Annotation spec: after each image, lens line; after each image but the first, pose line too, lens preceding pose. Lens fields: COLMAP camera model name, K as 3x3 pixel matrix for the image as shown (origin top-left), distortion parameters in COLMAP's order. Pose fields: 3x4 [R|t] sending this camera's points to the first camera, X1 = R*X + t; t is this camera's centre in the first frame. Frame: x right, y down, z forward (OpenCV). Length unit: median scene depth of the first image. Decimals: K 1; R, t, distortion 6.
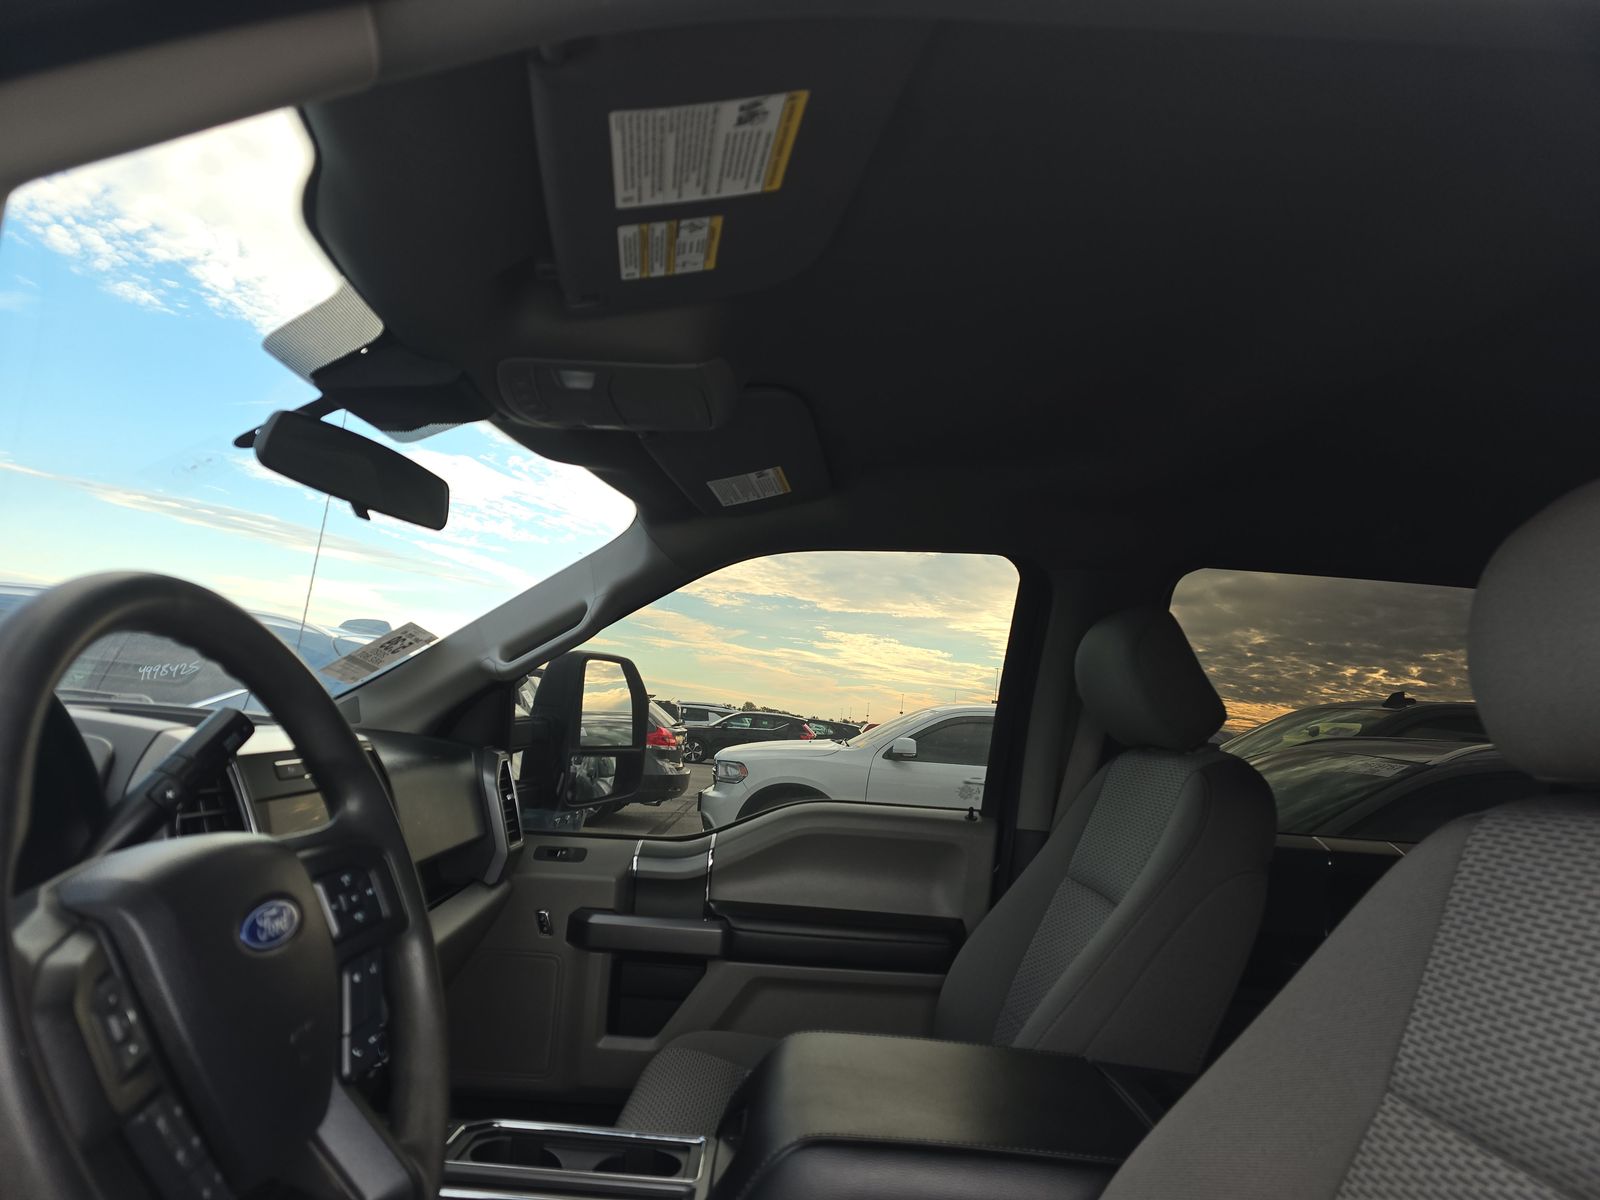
lens RADIAL K [[1074.1, 0, 803.3], [0, 1074.1, 609.8], [0, 0, 1]] dist [0.082189, -0.090301]
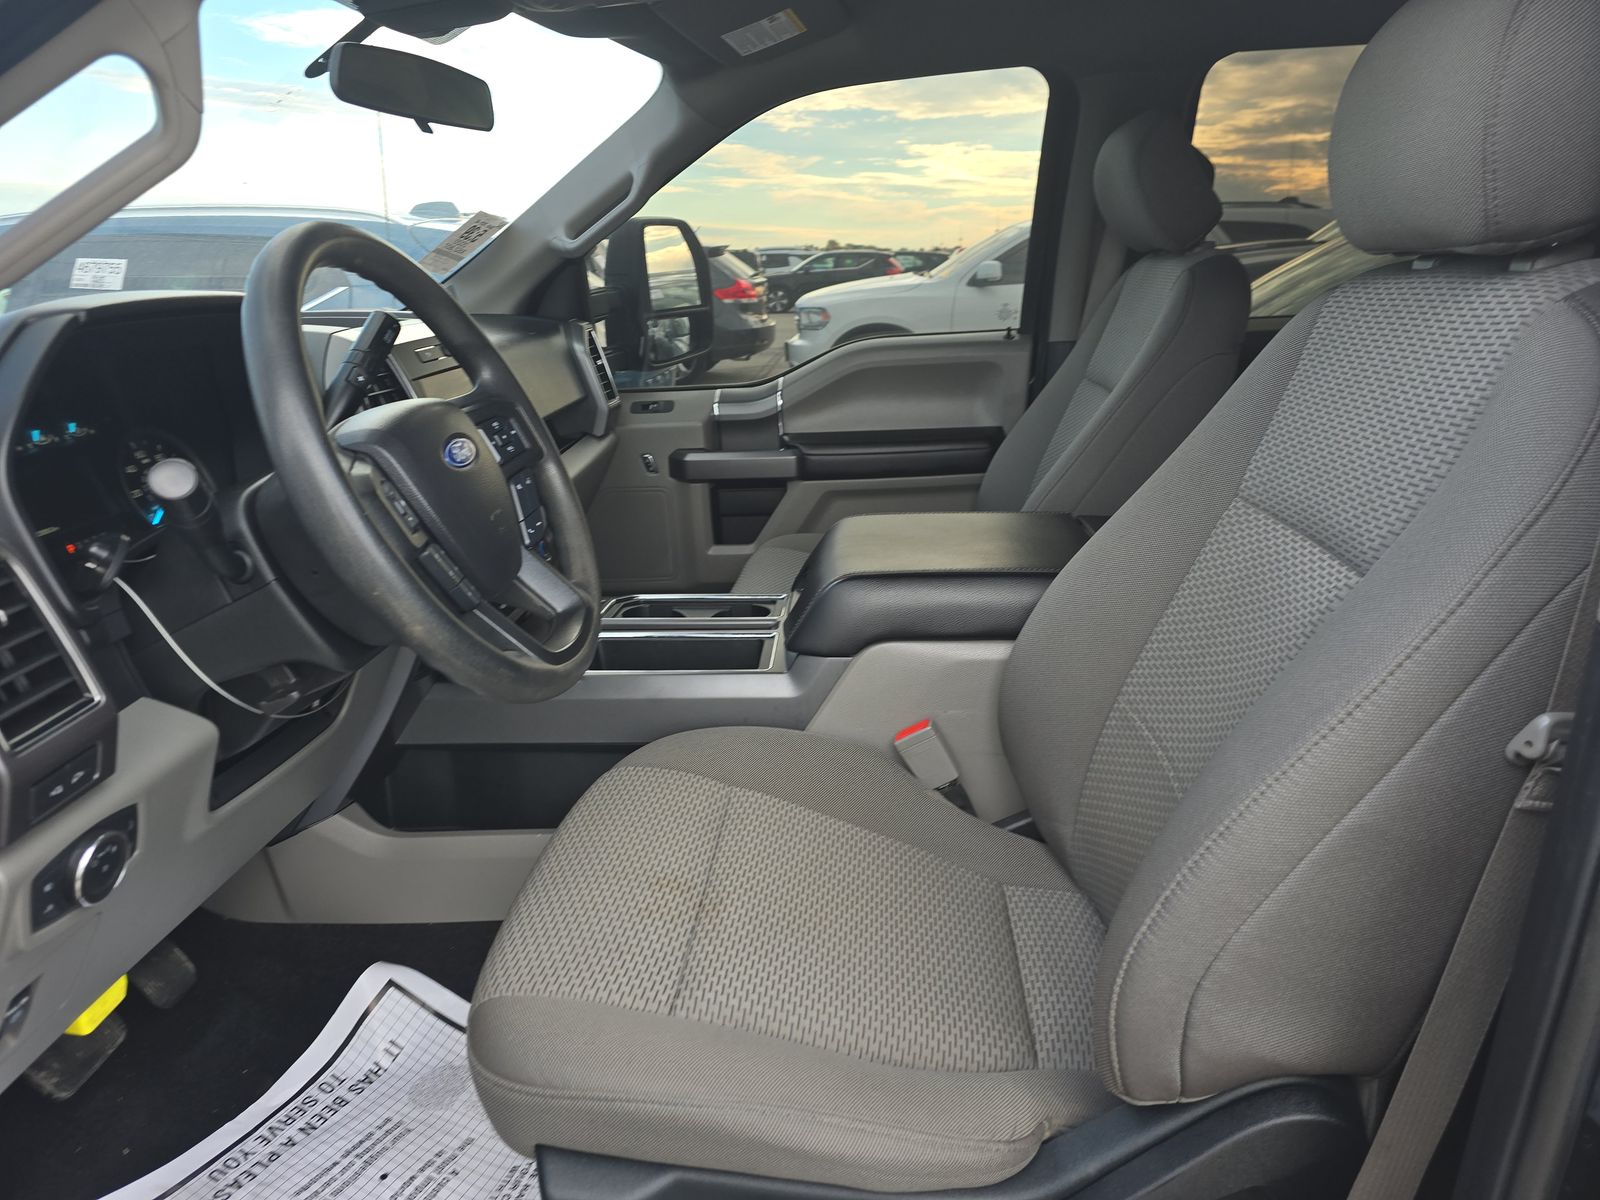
lens RADIAL K [[1074.1, 0, 803.3], [0, 1074.1, 609.8], [0, 0, 1]] dist [0.082189, -0.090301]
pose [[0.990848, -0.082725, -0.106665, 0.045744], [0.118784, 0.909716, 0.397877, -0.020585], [0.064120, -0.406906, 0.911217, -0.148114]]
